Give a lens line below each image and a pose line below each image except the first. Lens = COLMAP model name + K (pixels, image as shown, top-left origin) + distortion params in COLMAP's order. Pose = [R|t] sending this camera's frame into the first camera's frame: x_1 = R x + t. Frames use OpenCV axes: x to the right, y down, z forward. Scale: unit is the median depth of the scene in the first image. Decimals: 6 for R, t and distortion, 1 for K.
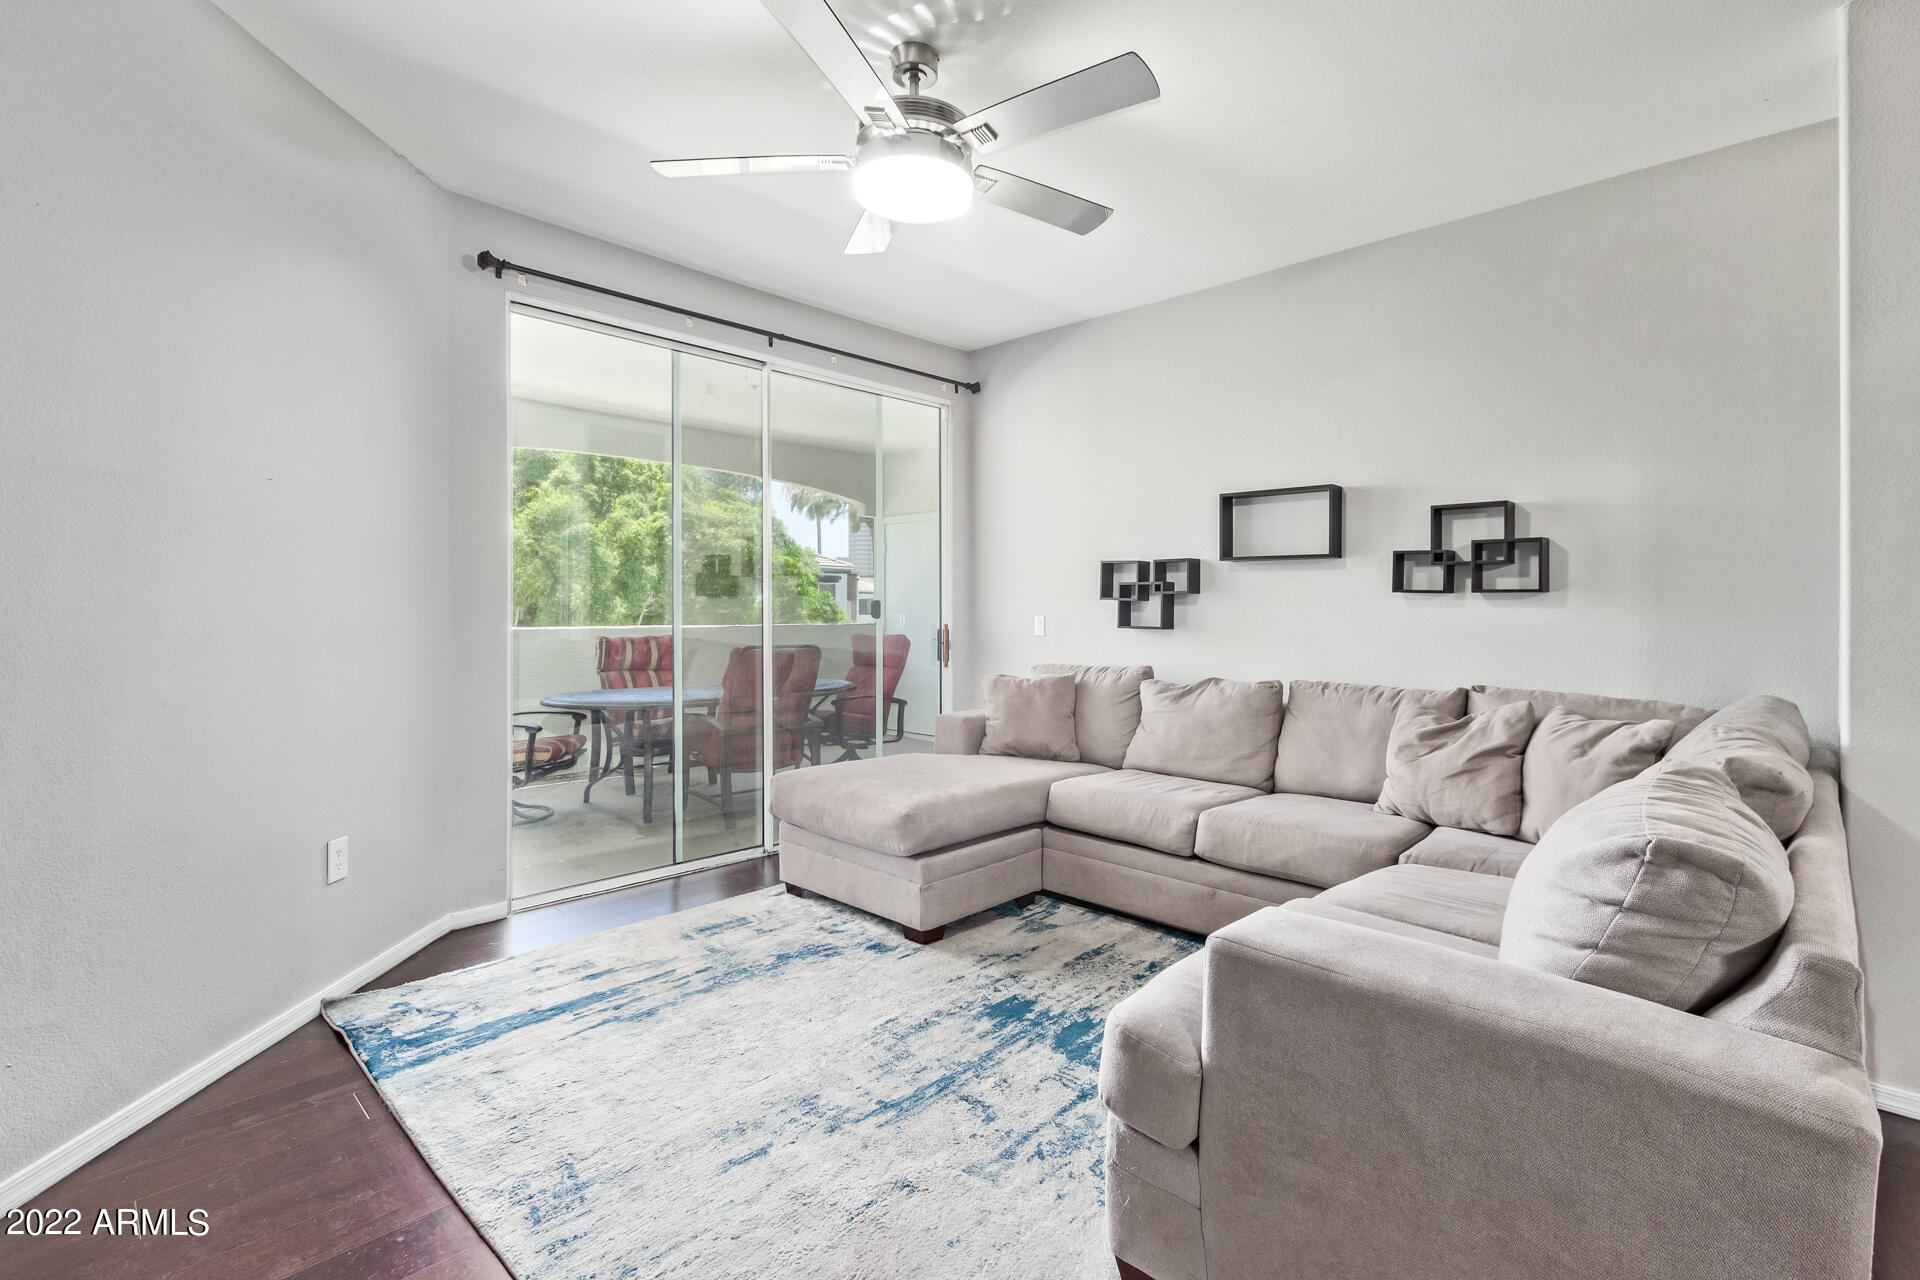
lens RADIAL K [[894.3, 0, 971.1], [0, 894.3, 638.9], [0, 0, 1]] dist [0.026554, 0.000318]
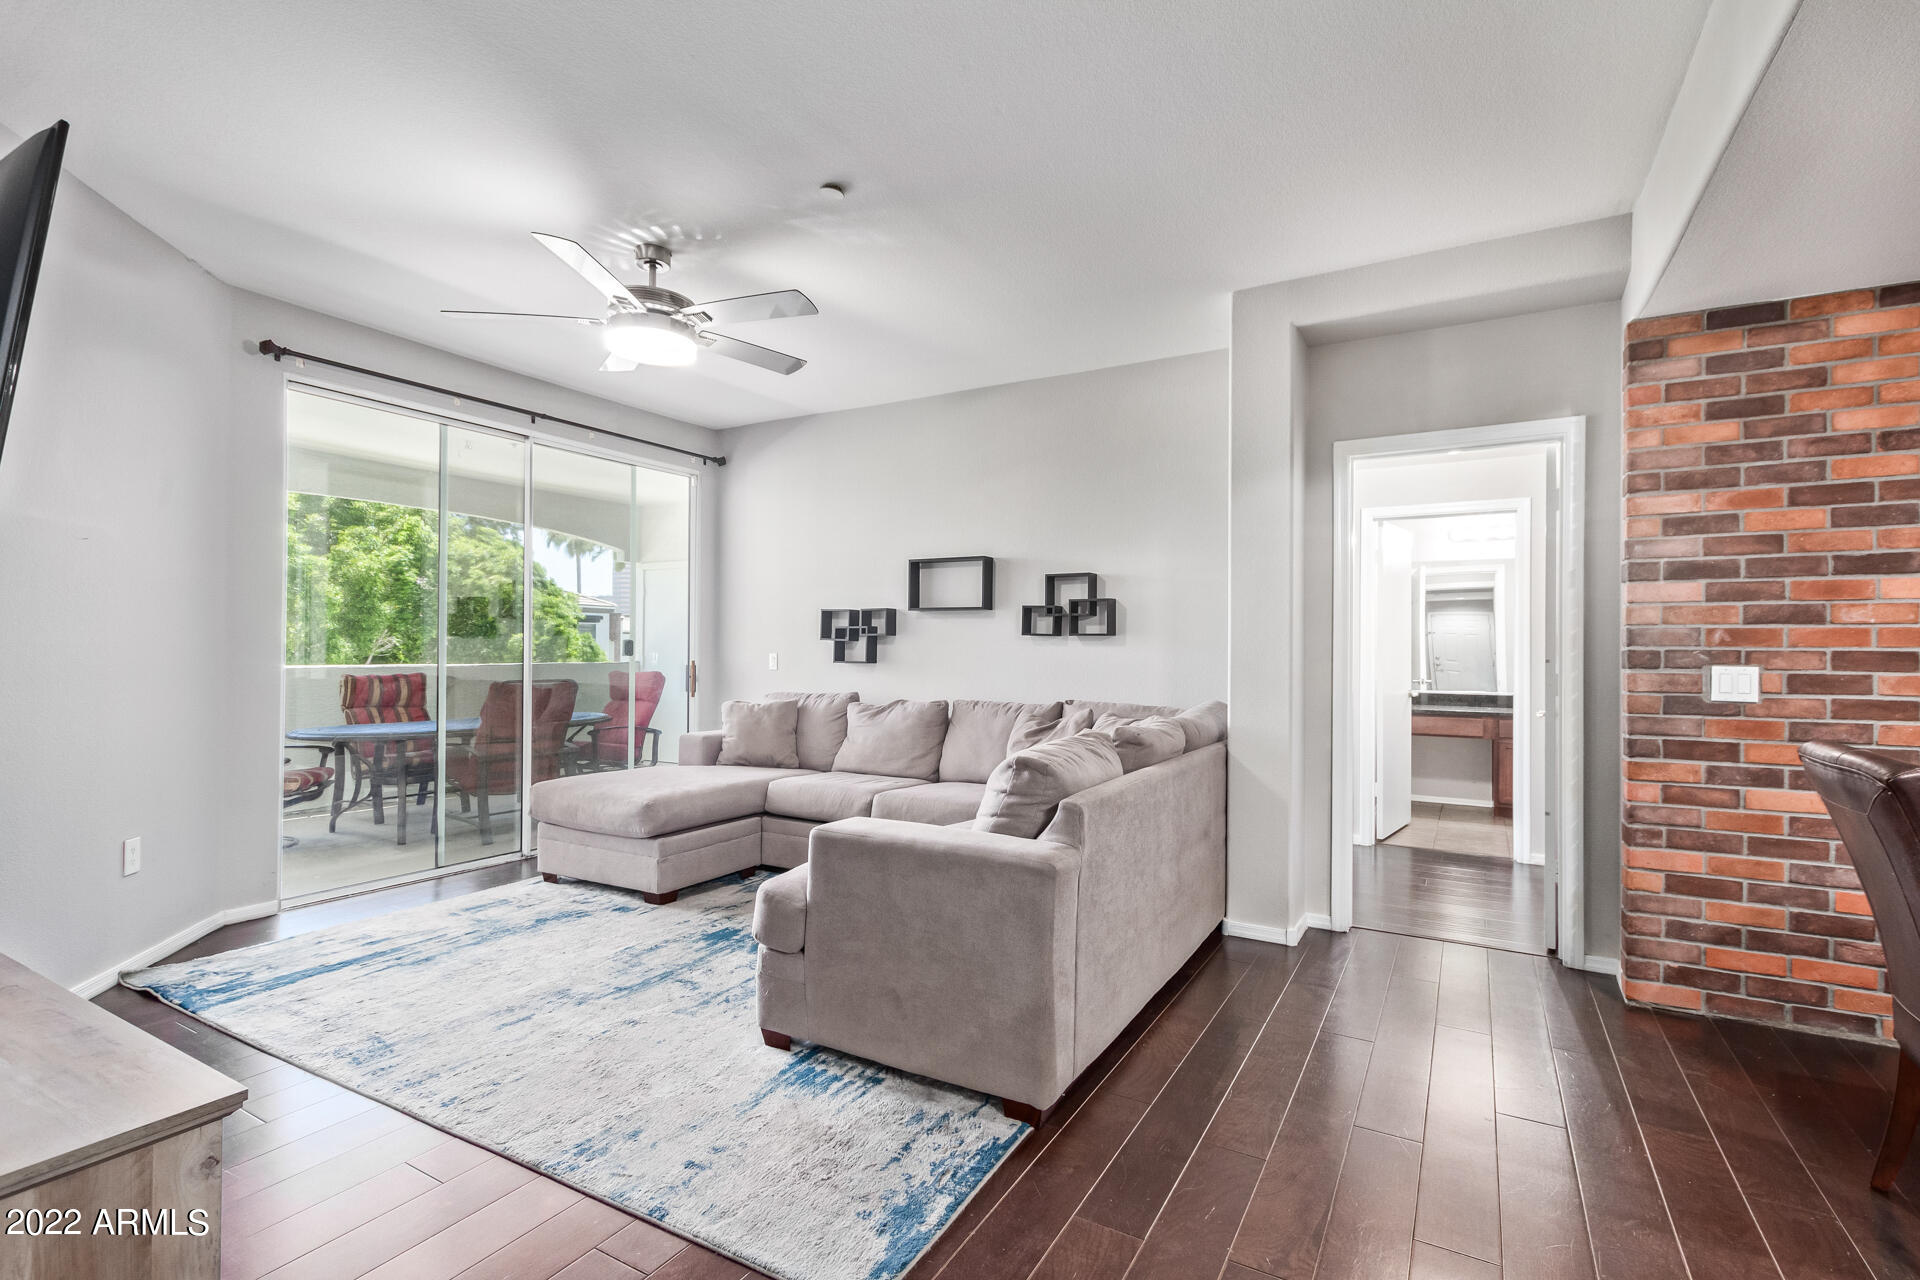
lens RADIAL K [[882.4, 0, 978.3], [0, 882.4, 643.1], [0, 0, 1]] dist [0.014846, -0.001536]
pose [[0.967376, 0.002284, 0.253335, 0.058599], [0.008202, 0.999153, -0.040327, 0.015607], [-0.253212, 0.041089, 0.966538, -0.321136]]
